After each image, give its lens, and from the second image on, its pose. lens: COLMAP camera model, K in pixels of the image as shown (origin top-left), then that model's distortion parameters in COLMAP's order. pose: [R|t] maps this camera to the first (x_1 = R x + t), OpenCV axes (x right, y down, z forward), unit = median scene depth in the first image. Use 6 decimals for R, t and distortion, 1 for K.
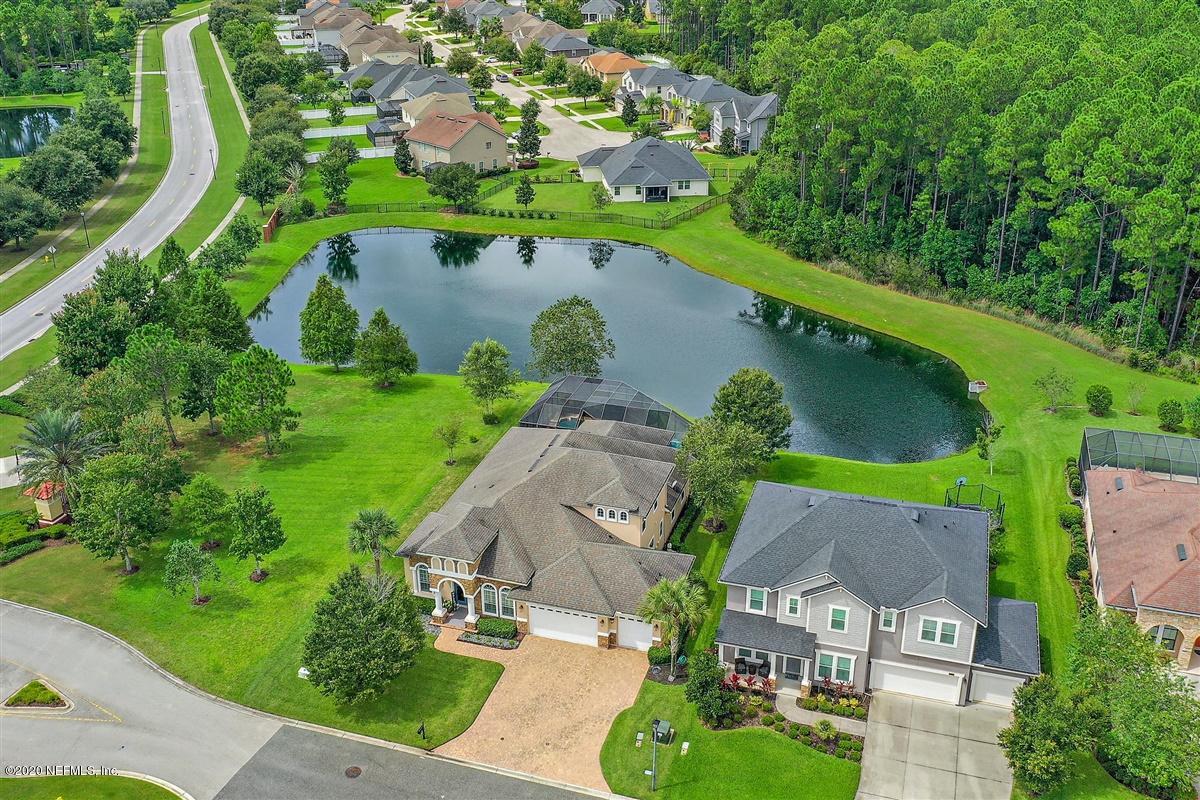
lens RADIAL K [[1027.5, 0, 596.7], [0, 1027.5, 401.1], [0, 0, 1]] dist [-0.004724, 0.001570]
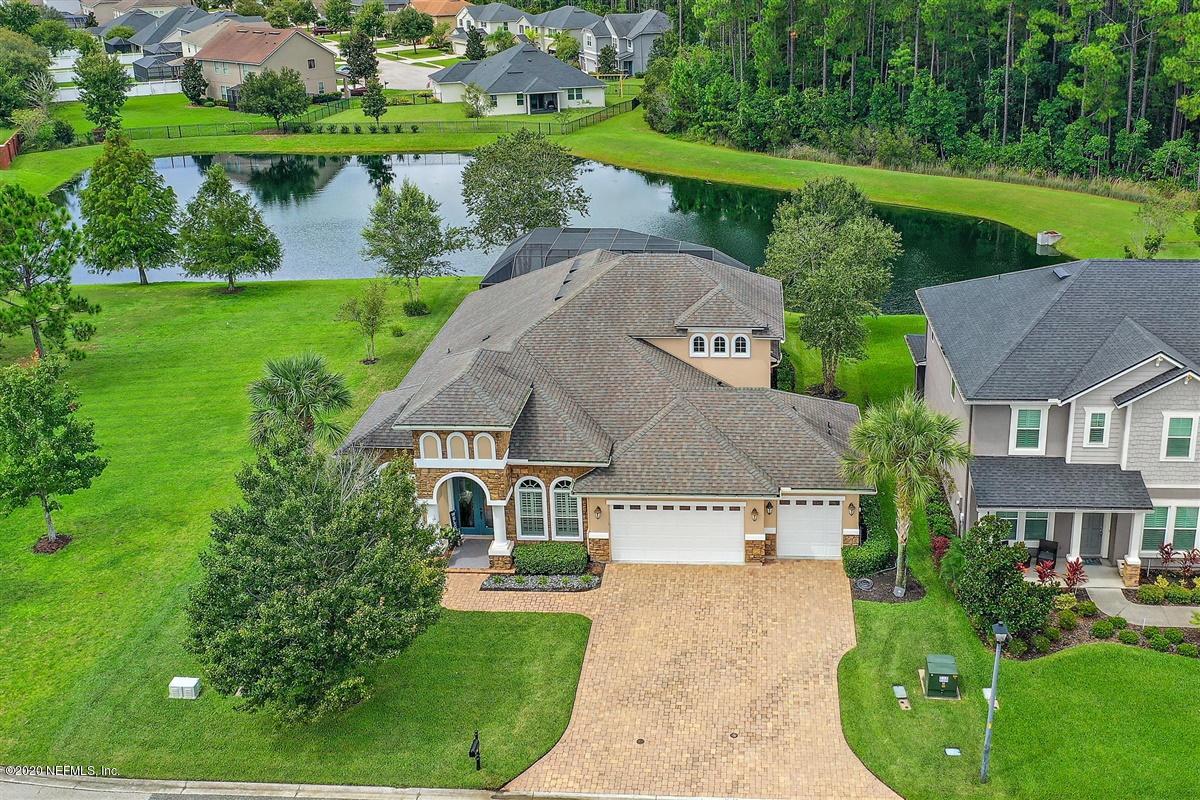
lens RADIAL K [[1027.5, 0, 601.2], [0, 1027.5, 398.0], [0, 0, 1]] dist [-0.004724, 0.001570]
pose [[0.968280, -0.077571, 0.237520, -0.166747], [0.102628, 0.990173, -0.094999, 0.165021], [-0.227817, 0.116362, 0.966726, 0.399655]]
